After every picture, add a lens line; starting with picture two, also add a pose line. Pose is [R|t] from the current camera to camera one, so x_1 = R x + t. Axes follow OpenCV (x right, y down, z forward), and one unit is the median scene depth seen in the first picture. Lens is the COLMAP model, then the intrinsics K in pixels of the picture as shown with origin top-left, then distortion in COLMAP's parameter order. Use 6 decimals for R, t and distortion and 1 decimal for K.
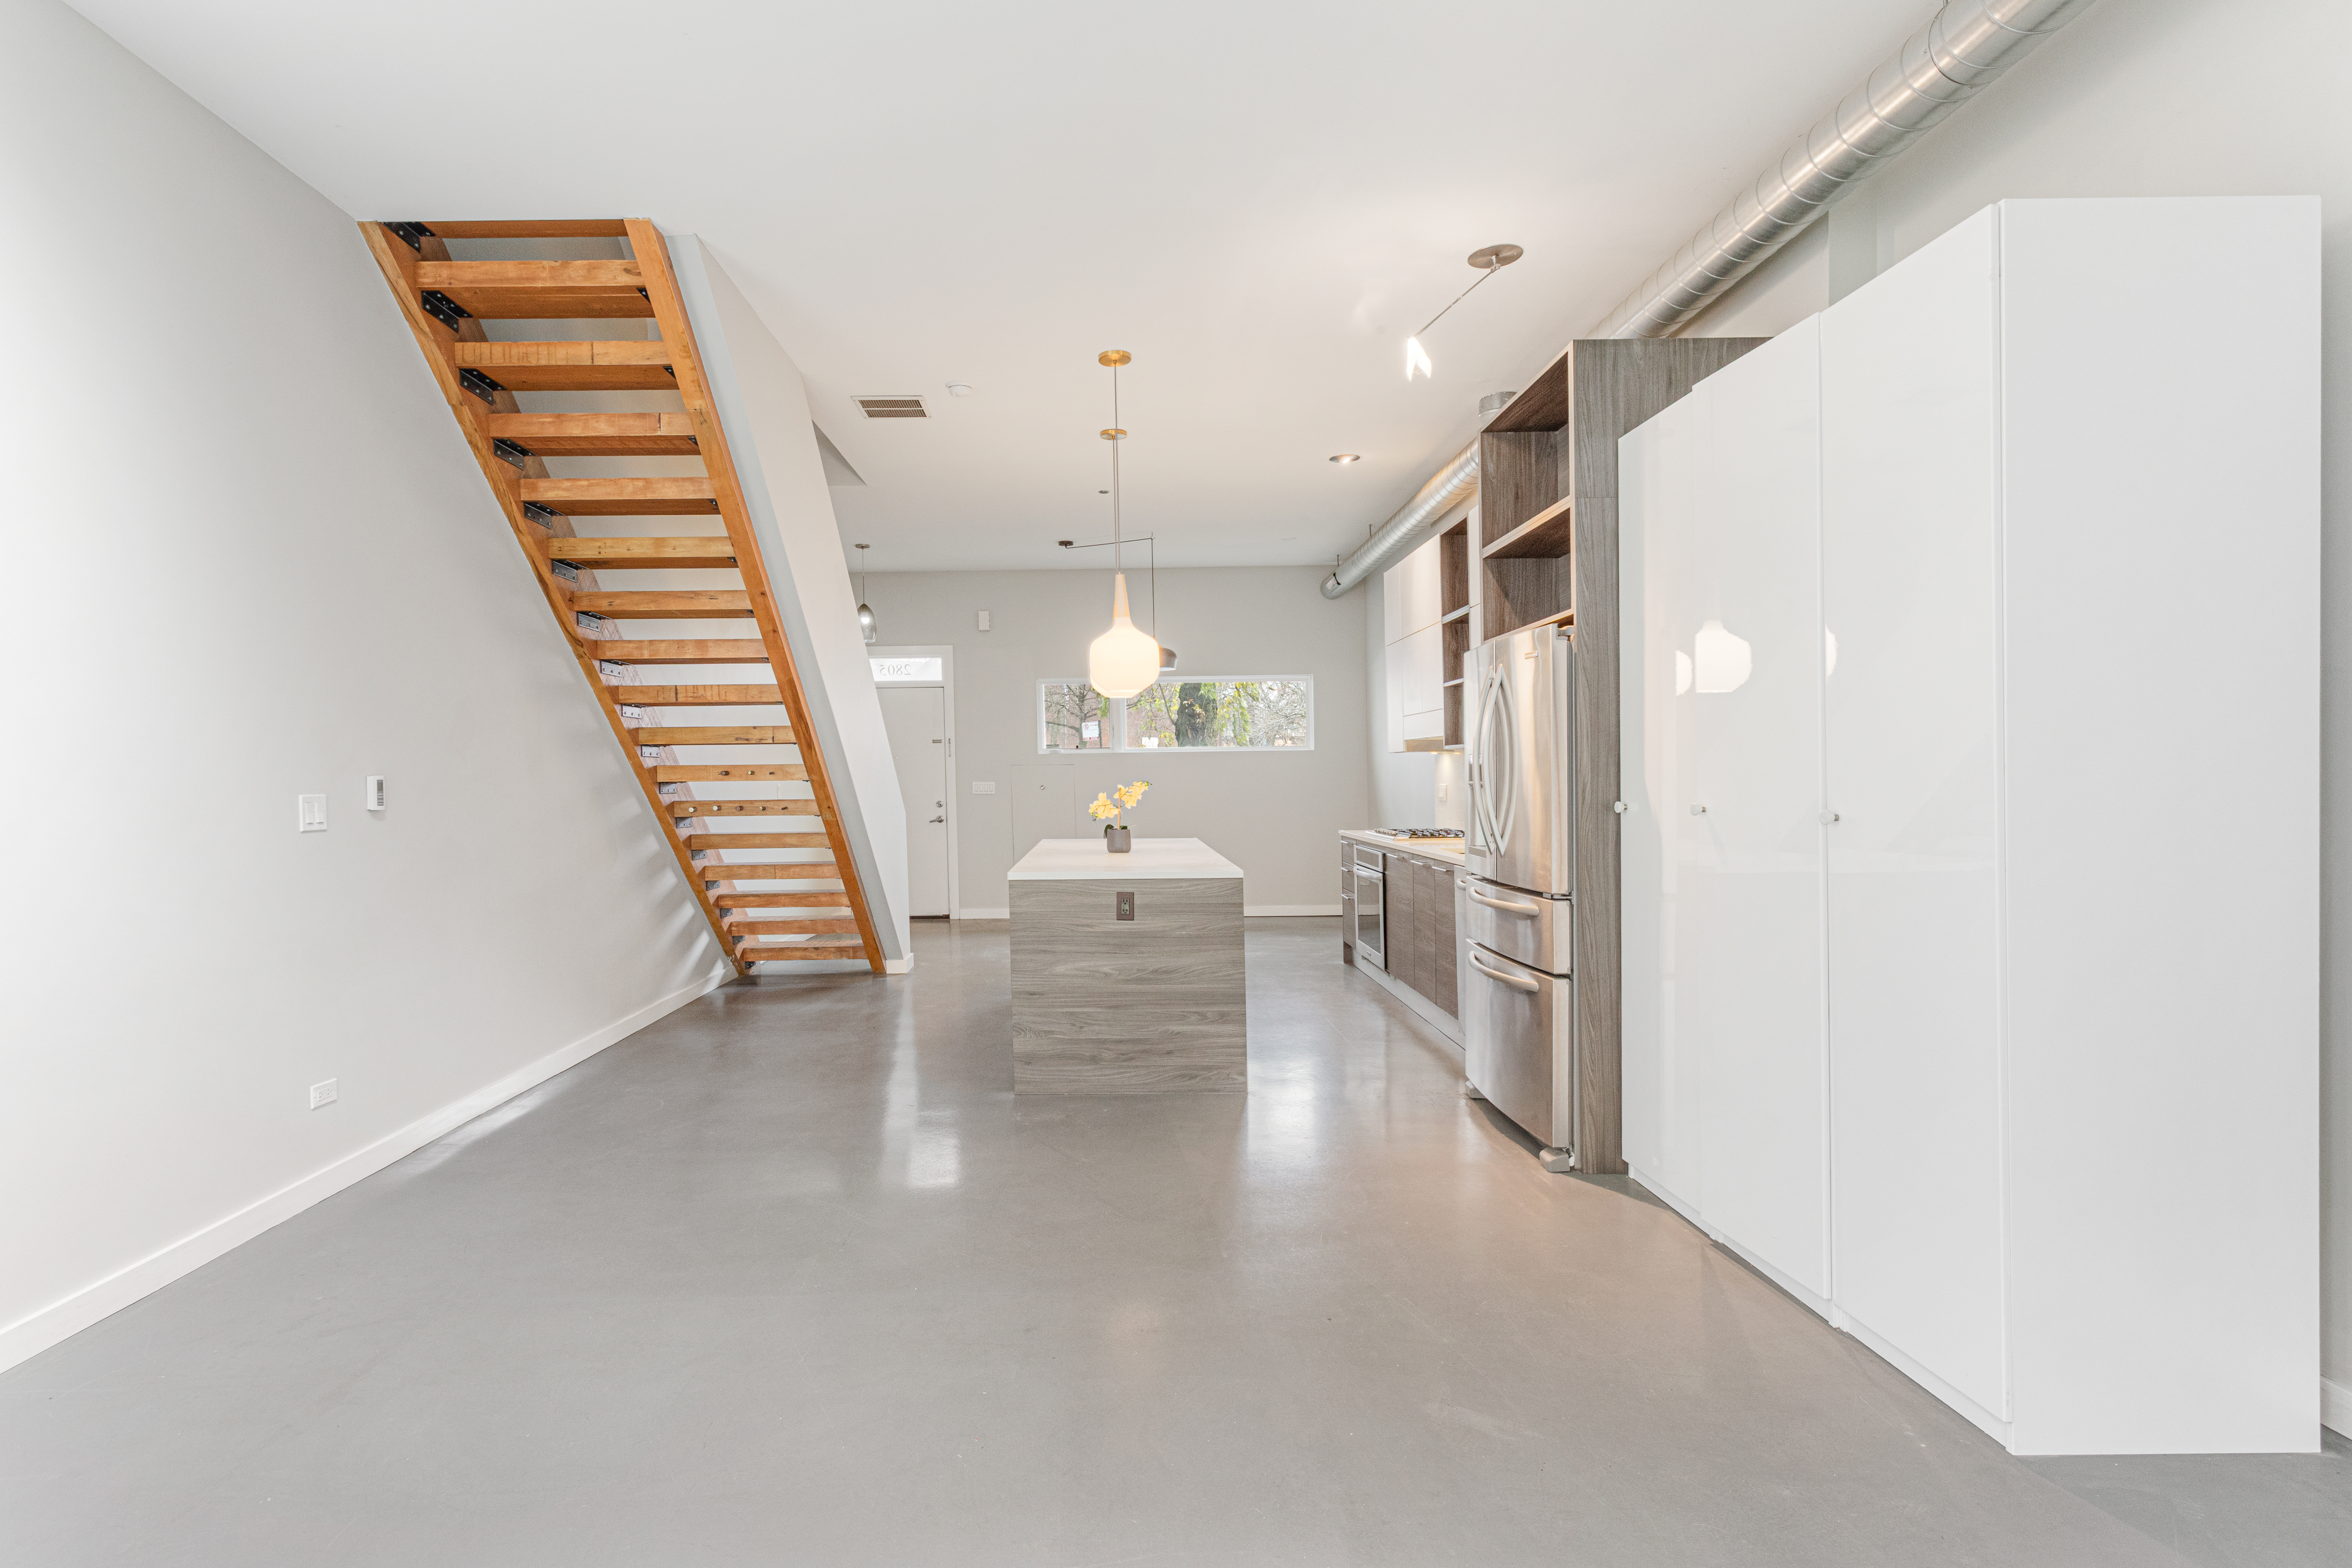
lens RADIAL K [[1150.4, 0, 1099.1], [0, 1150.4, 795.4], [0, 0, 1]] dist [-0.000042, 0.000407]
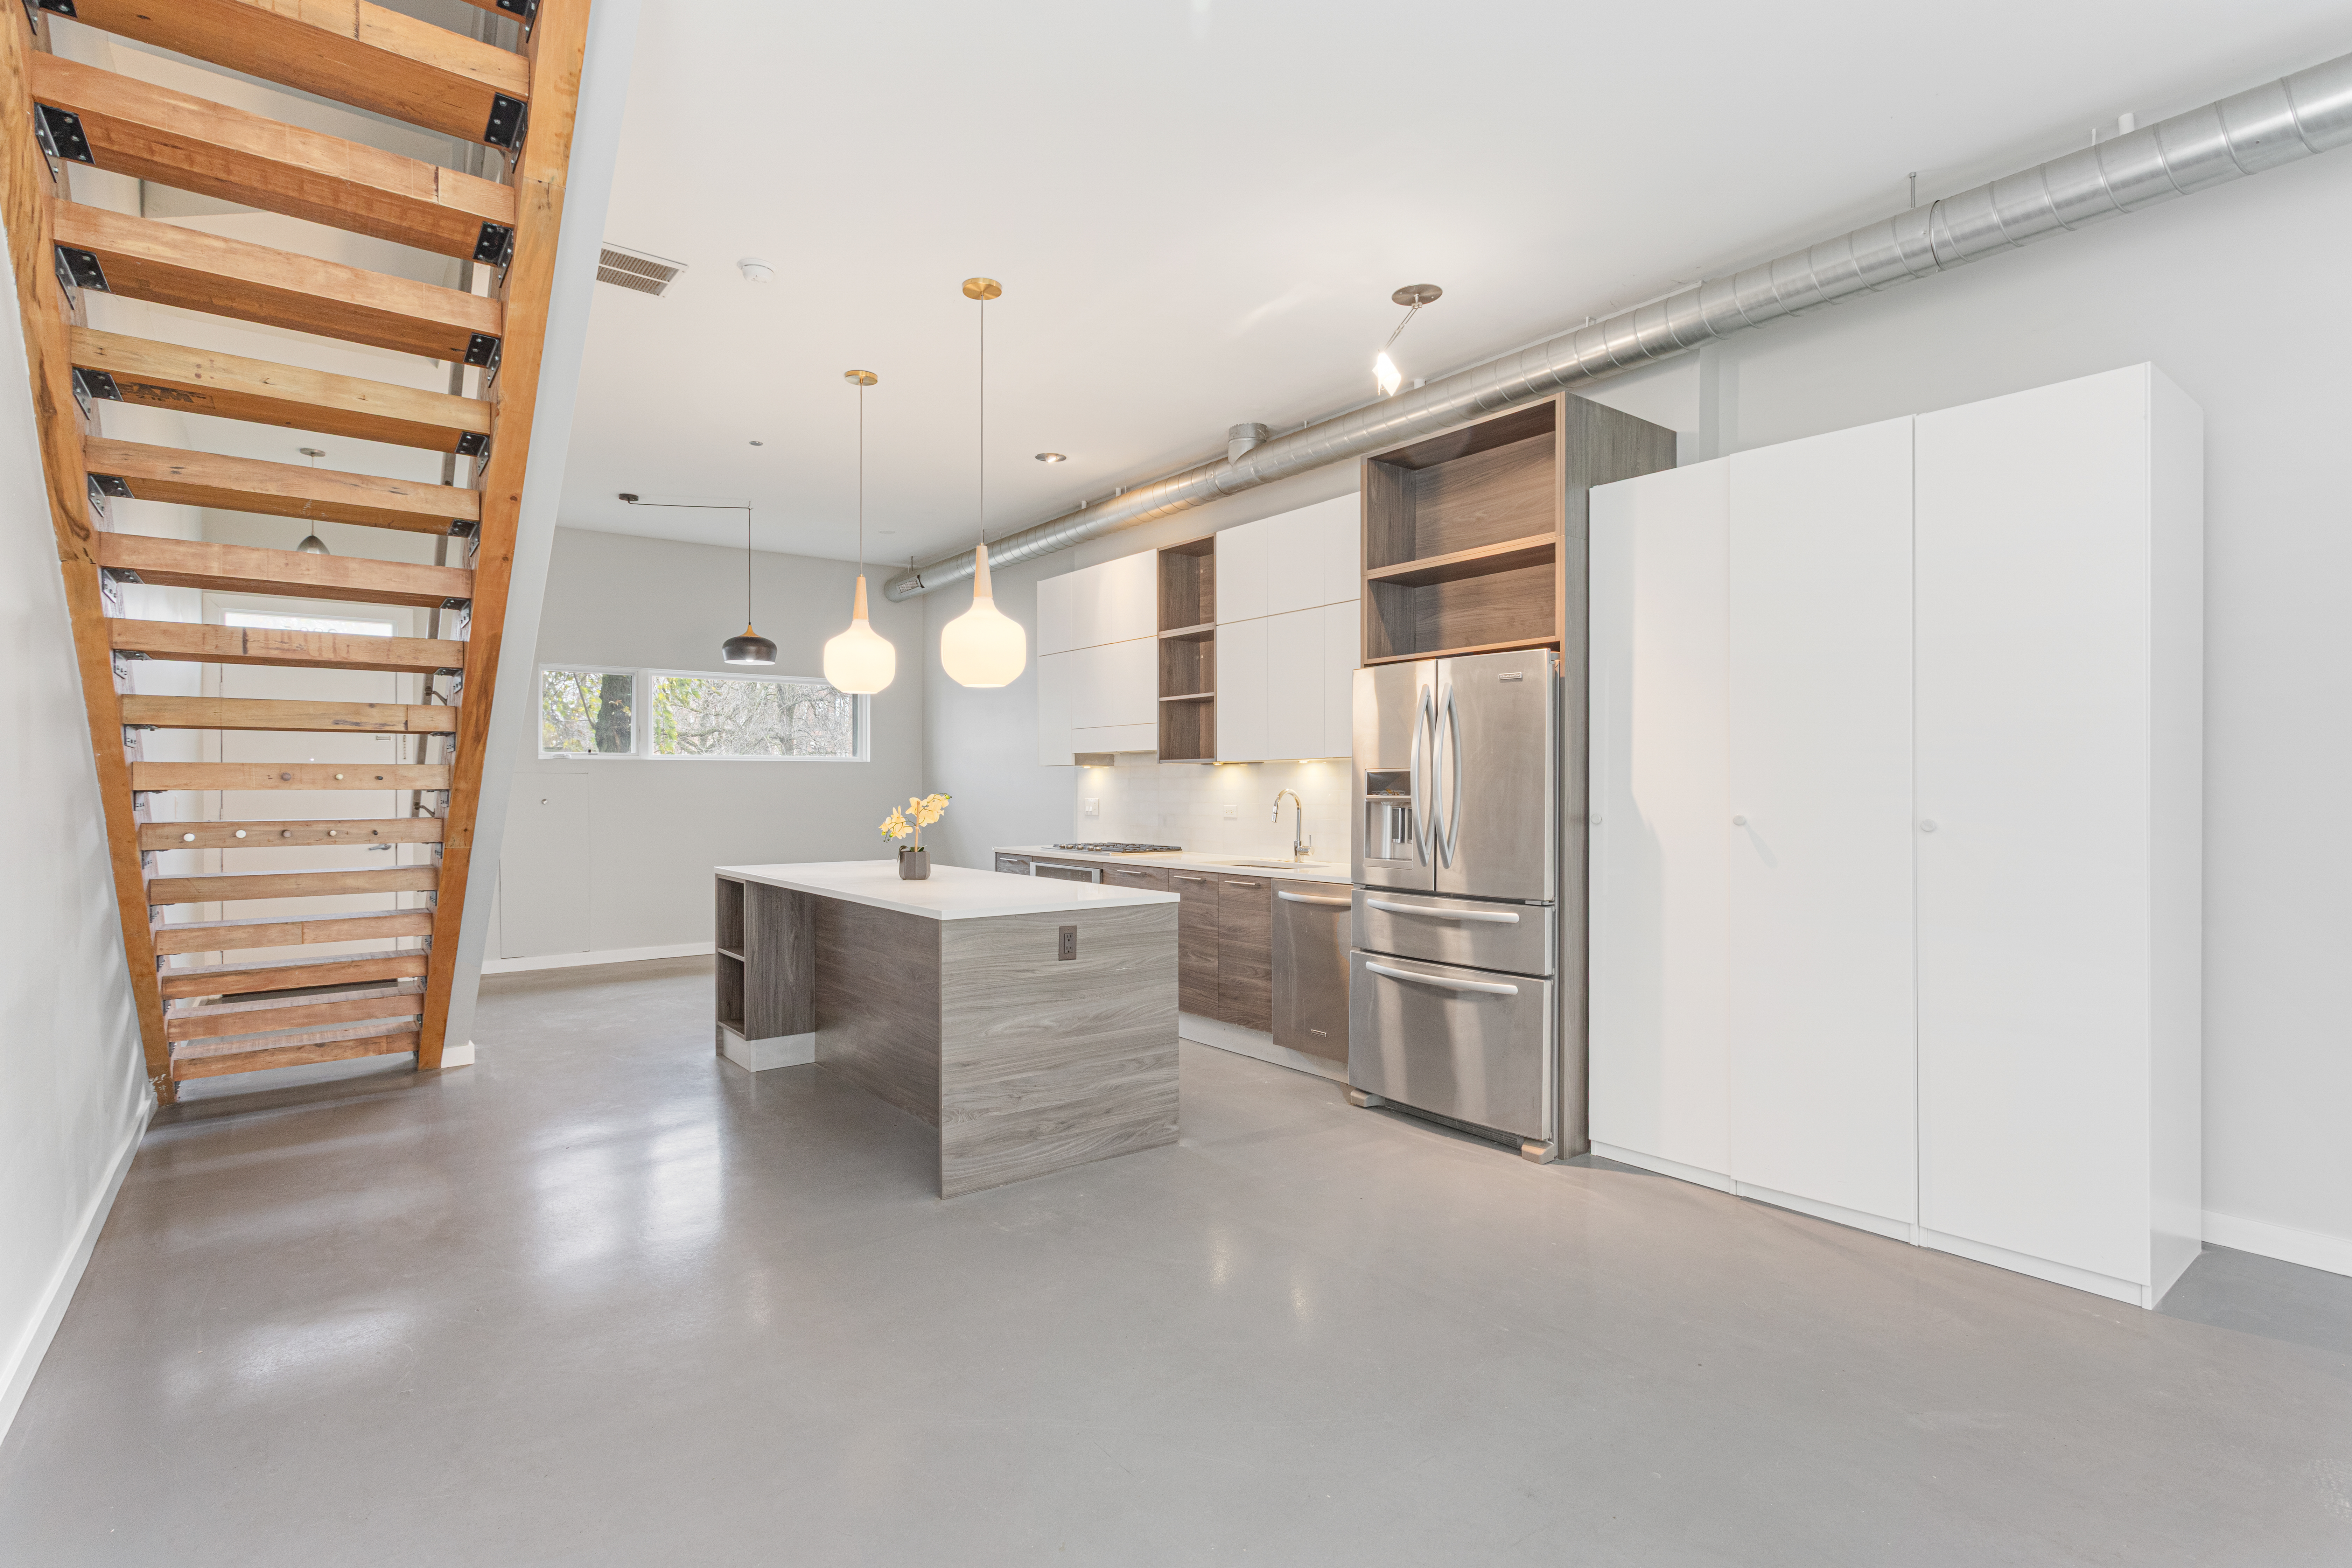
lens RADIAL K [[1122.6, 0, 1153.4], [0, 1122.6, 780.0], [0, 0, 1]] dist [0.001439, 0.001305]
pose [[0.793526, 0.013303, 0.608390, -0.377759], [0.003477, 0.999646, -0.026393, -0.000090], [-0.608526, 0.023059, 0.793199, 0.280251]]
